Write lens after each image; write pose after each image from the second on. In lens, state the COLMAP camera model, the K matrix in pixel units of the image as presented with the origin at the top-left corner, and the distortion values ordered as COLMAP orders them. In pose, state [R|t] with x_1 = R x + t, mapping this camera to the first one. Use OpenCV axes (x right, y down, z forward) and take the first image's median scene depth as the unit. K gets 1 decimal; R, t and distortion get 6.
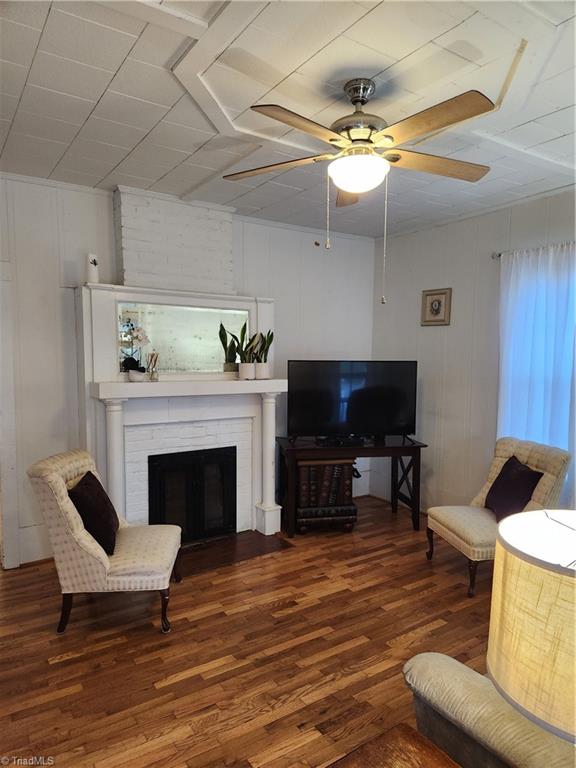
lens RADIAL K [[513.0, 0, 286.7], [0, 513.0, 384.9], [0, 0, 1]] dist [0.009475, 0.002549]
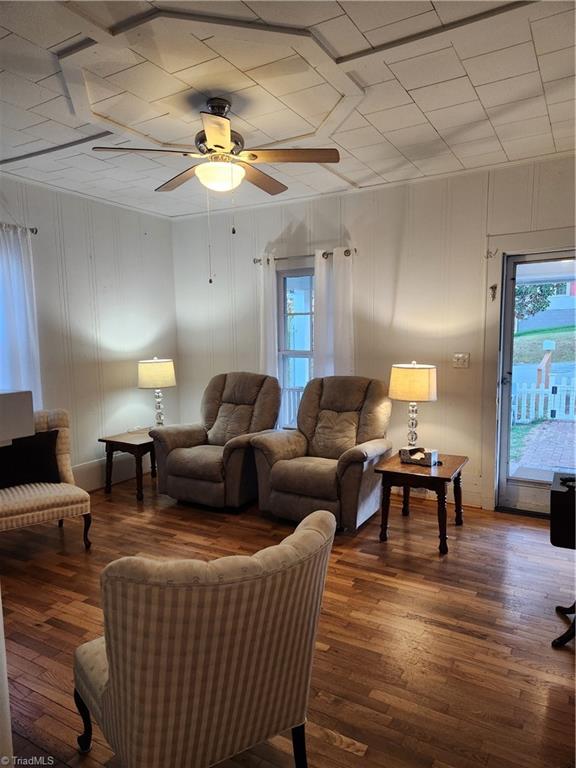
lens RADIAL K [[513.0, 0, 287.7], [0, 513.0, 386.3], [0, 0, 1]] dist [0.009475, 0.002549]
pose [[-0.433191, -0.091859, 0.896609, -0.971766], [0.070751, 0.988257, 0.135431, -0.058810], [-0.898521, 0.122104, -0.421605, 1.290865]]
